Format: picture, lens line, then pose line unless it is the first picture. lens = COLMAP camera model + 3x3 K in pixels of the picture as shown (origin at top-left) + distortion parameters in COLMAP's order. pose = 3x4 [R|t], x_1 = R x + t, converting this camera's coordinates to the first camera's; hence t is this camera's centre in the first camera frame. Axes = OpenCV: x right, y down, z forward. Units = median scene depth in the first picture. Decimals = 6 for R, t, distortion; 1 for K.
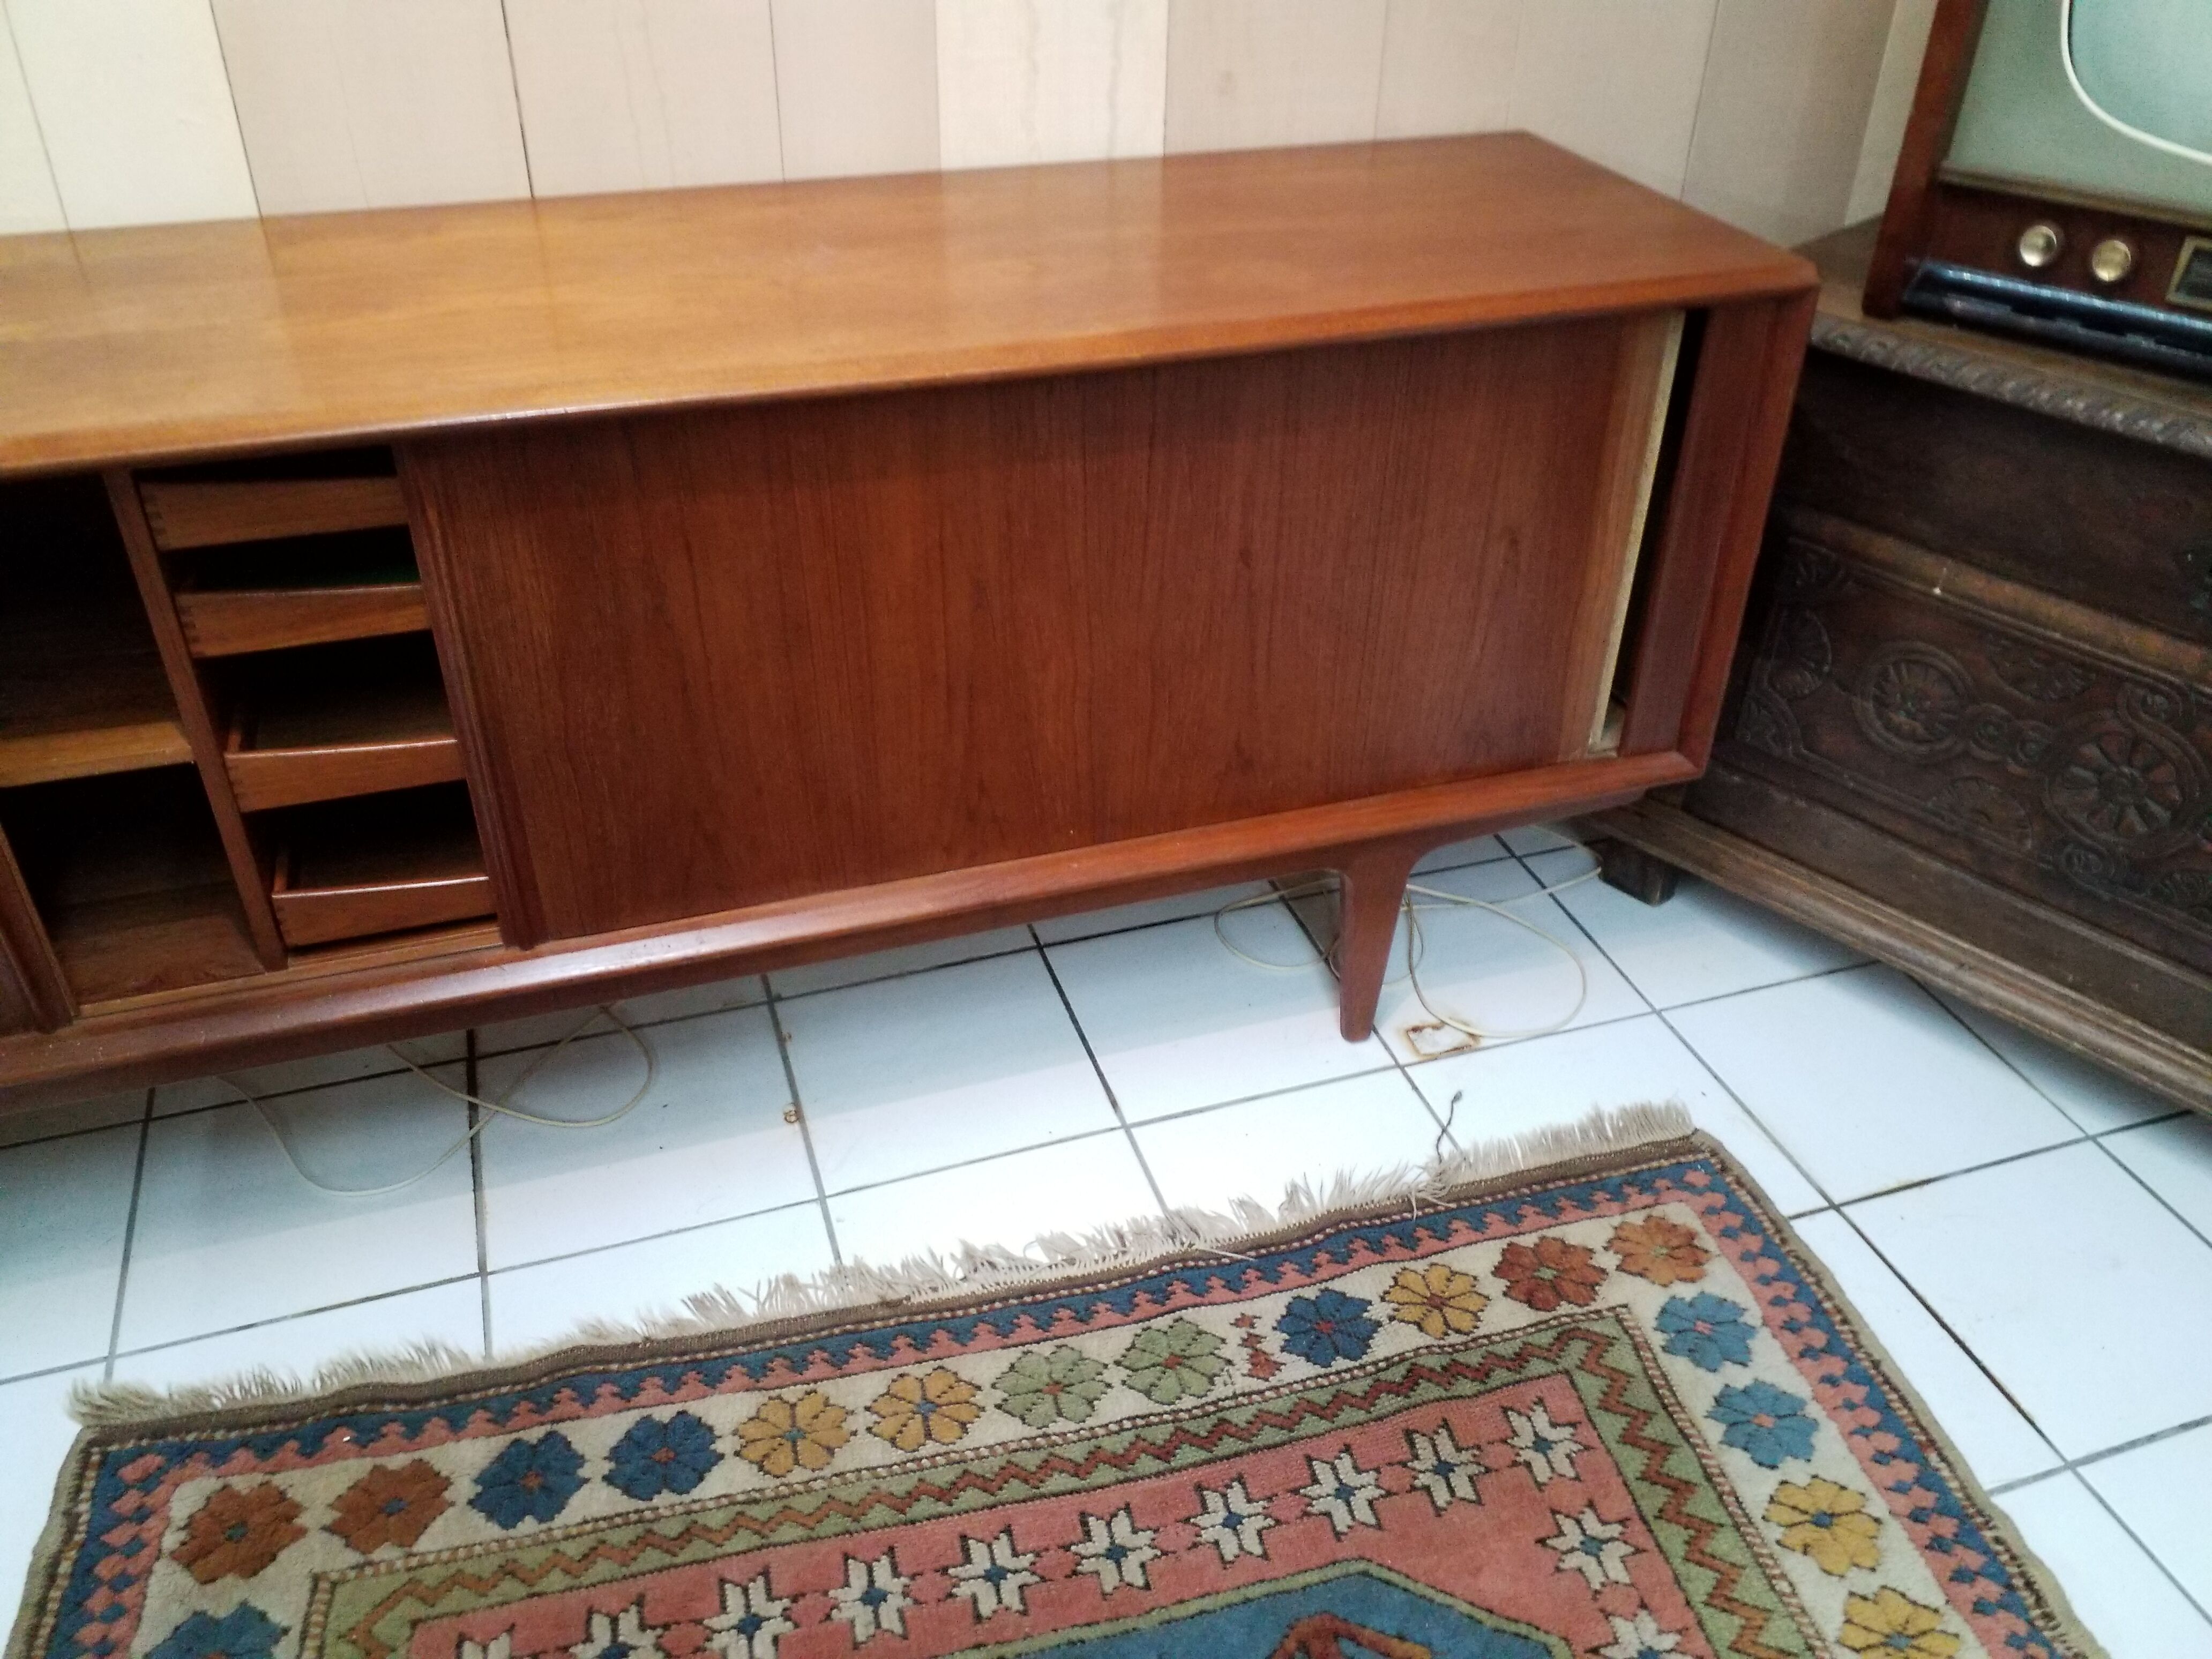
lens RADIAL K [[1787.3, 0, 1106.0], [0, 1787.3, 829.5], [0, 0, 1]] dist [-0.003645, -0.005055]
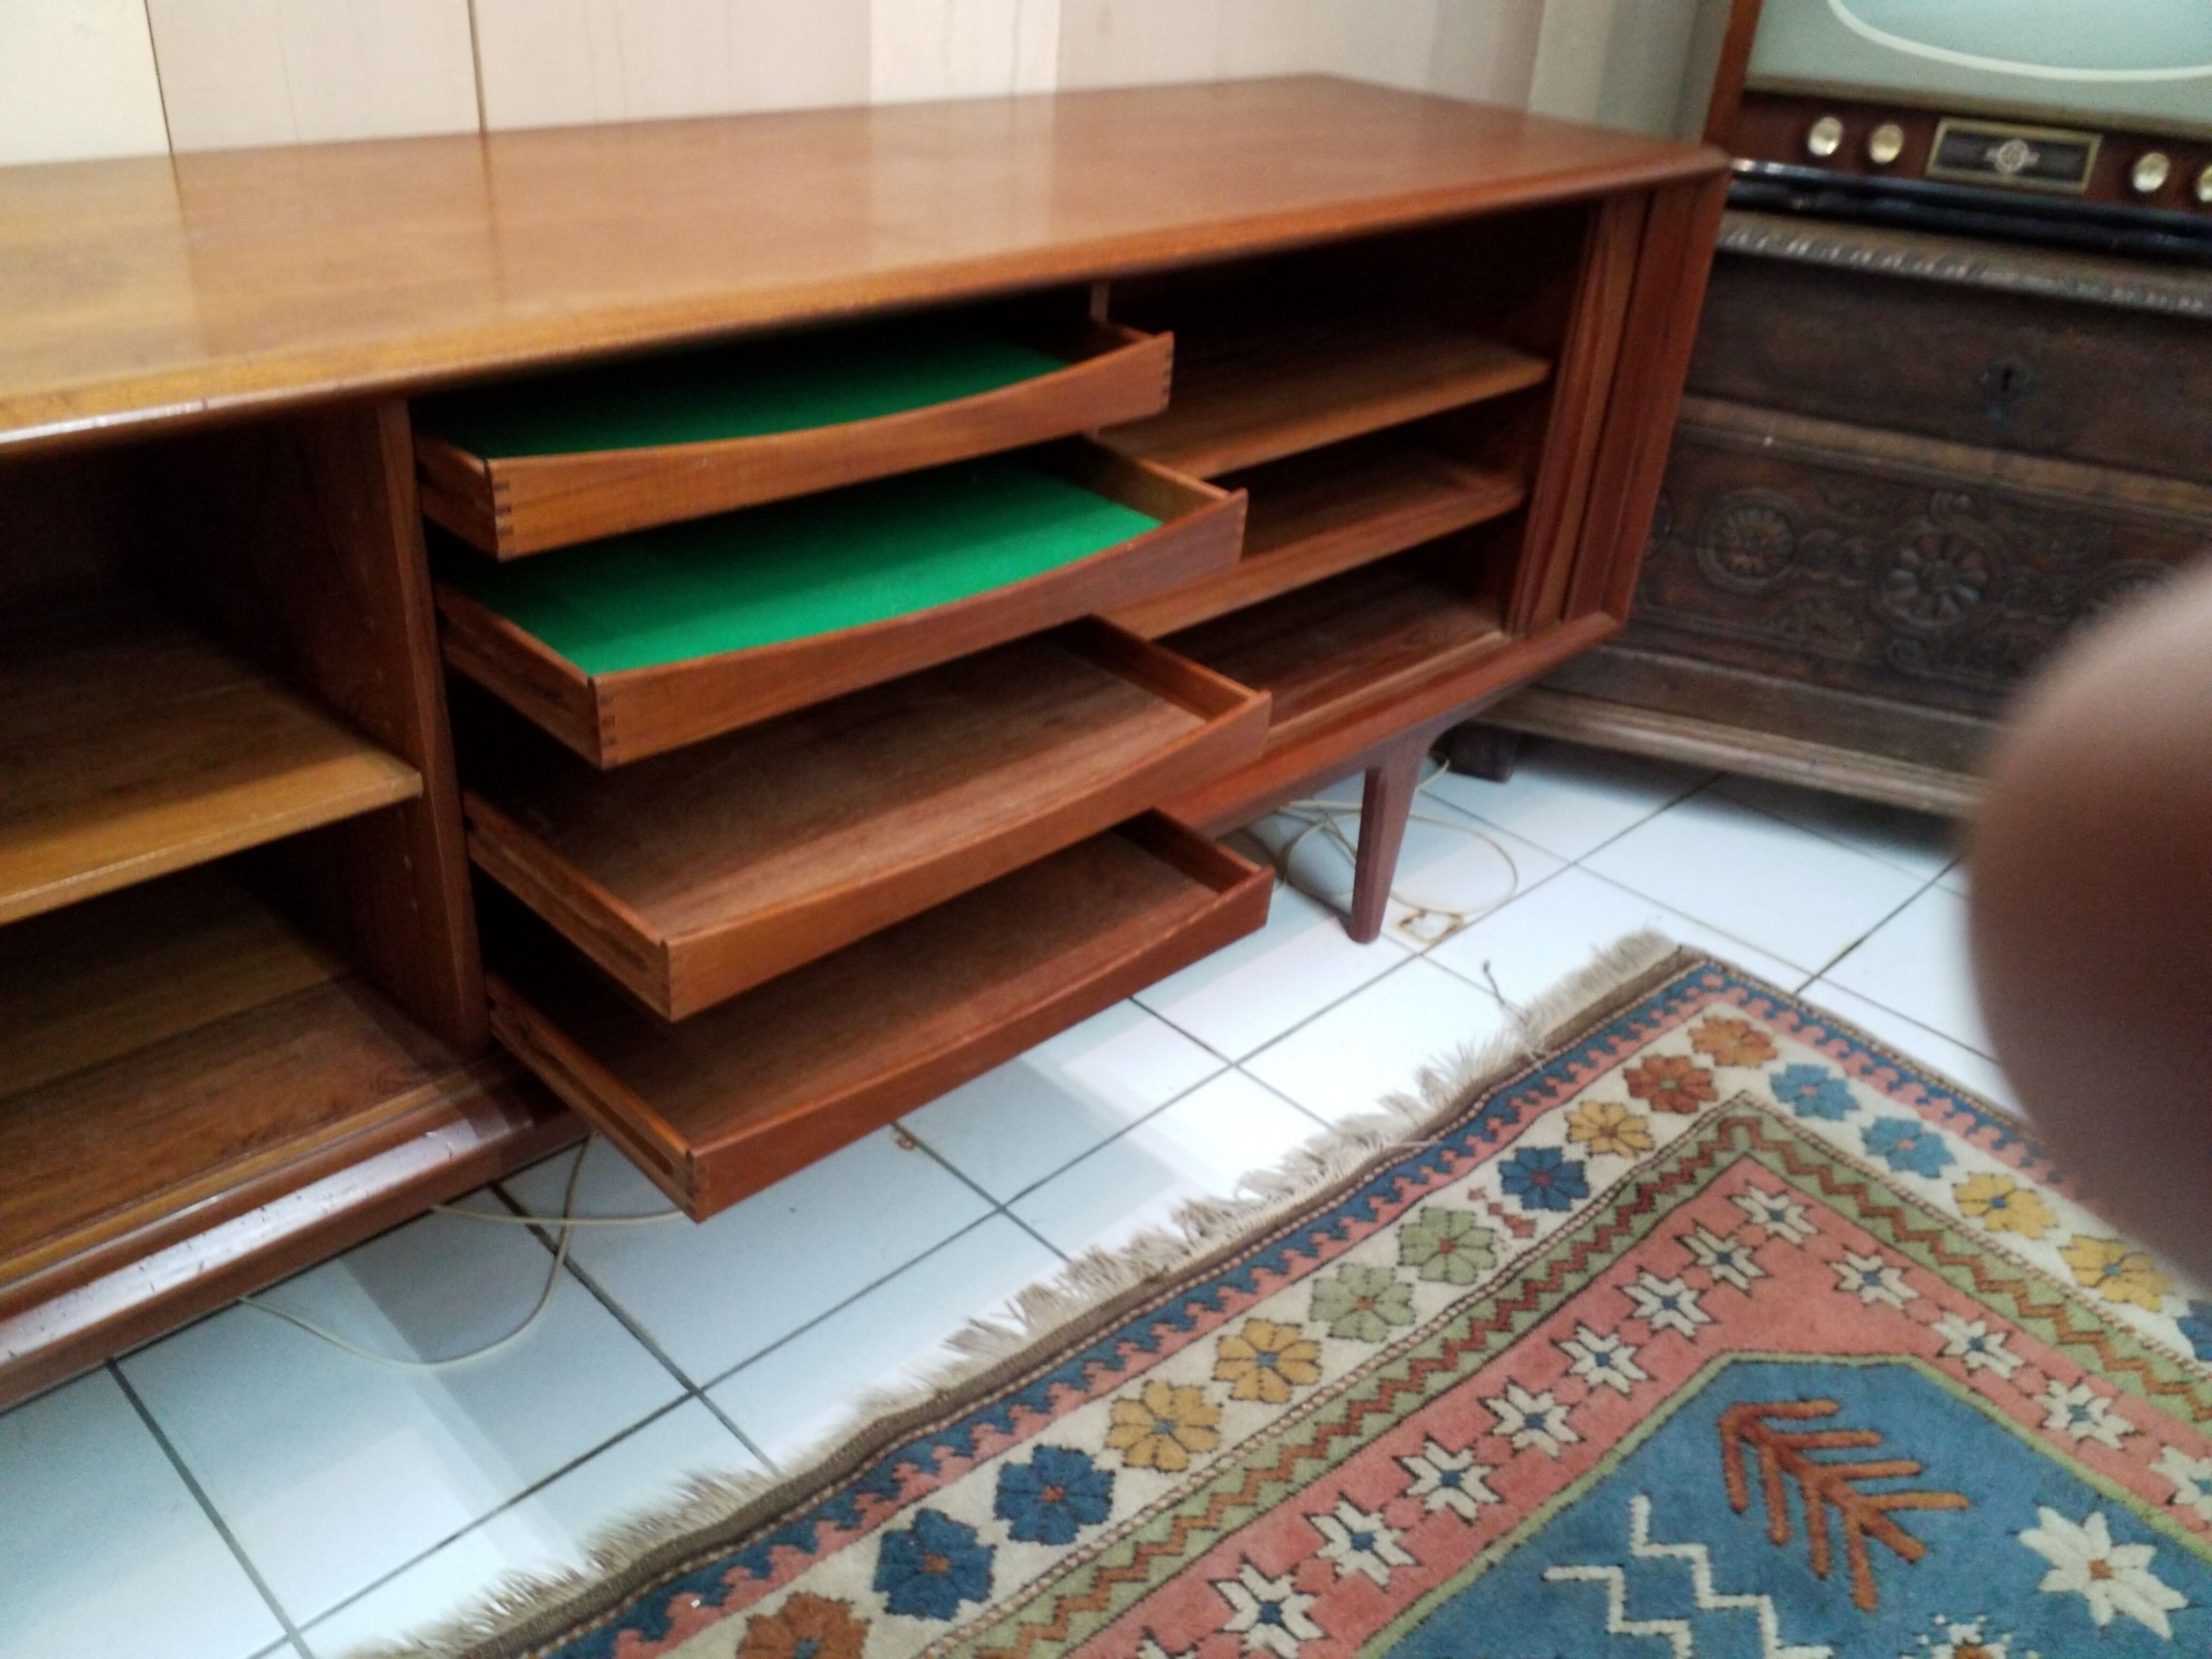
lens RADIAL K [[1802.8, 0, 1106.0], [0, 1802.8, 829.5], [0, 0, 1]] dist [-0.010688, -0.011230]
pose [[0.892341, -0.181189, 0.413398, -0.511577], [0.201601, 0.979450, -0.005883, 0.039081], [-0.403837, 0.088591, 0.910531, 0.147225]]
